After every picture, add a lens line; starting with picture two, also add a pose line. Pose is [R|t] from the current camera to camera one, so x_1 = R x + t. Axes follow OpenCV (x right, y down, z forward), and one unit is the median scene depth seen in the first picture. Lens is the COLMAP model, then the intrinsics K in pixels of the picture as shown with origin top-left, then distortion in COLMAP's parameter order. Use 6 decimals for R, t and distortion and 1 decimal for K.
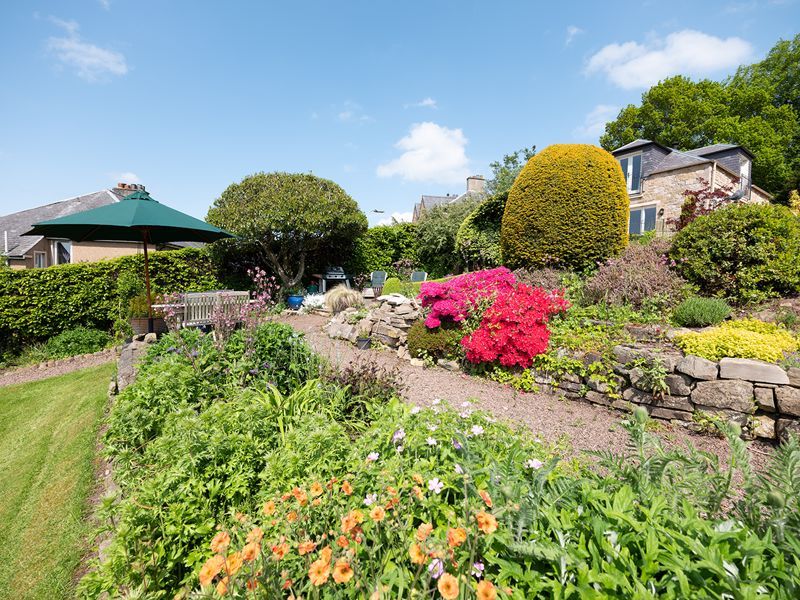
lens RADIAL K [[359.8, 0, 397.8], [0, 359.8, 301.6], [0, 0, 1]] dist [-0.004413, 0.000359]
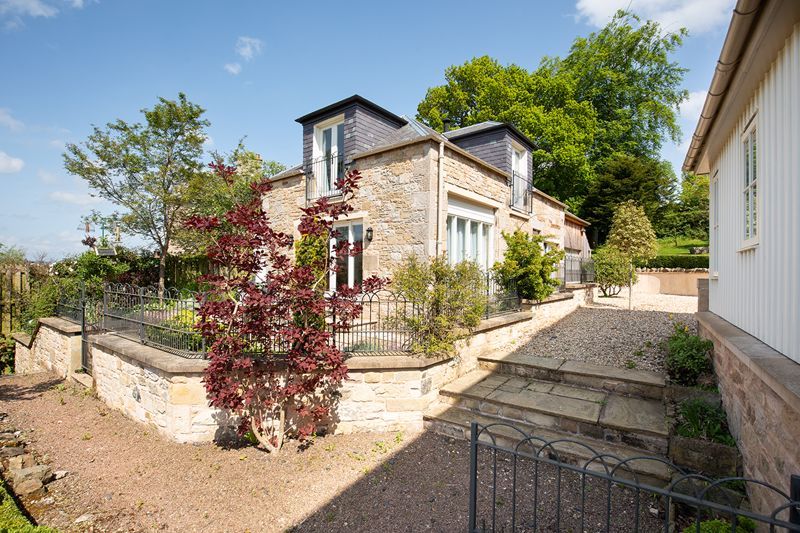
lens RADIAL K [[366.3, 0, 400.3], [0, 366.3, 265.3], [0, 0, 1]] dist [-0.022156, -0.000267]
pose [[0.954223, -0.009742, 0.298937, 0.592647], [0.025885, 0.998409, -0.050091, -0.171941], [-0.297974, 0.055536, 0.952957, 0.482102]]
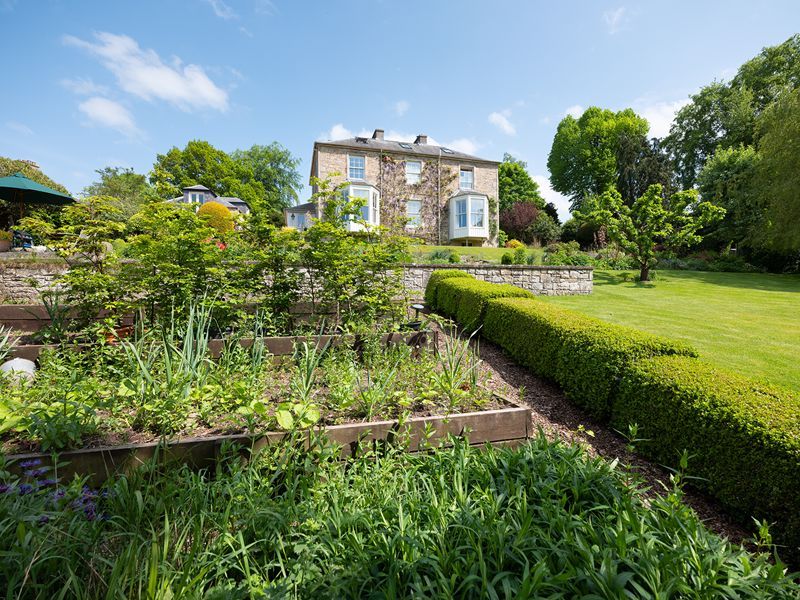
lens RADIAL K [[359.3, 0, 399.1], [0, 359.3, 300.3], [0, 0, 1]] dist [-0.002999, -0.000084]
pose [[0.378326, -0.025001, 0.925335, -0.634693], [0.062980, 0.998014, 0.001215, 0.182918], [-0.923527, 0.057818, 0.379149, -0.563992]]
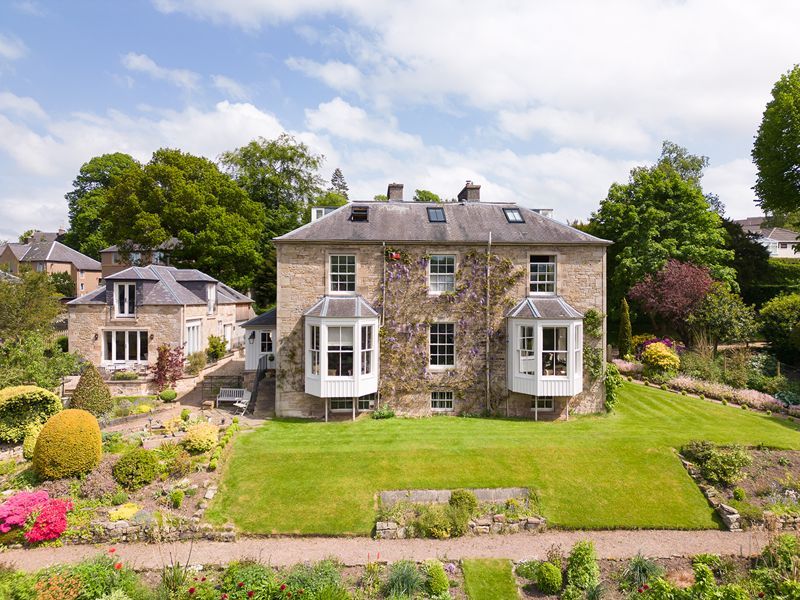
lens RADIAL K [[560.9, 0, 402.2], [0, 560.9, 296.6], [0, 0, 1]] dist [0.033768, -0.006498]
pose [[0.566621, -0.021800, 0.823690, -0.354503], [0.048635, 0.998792, -0.007022, -0.314137], [-0.822542, 0.044039, 0.566997, -0.773776]]
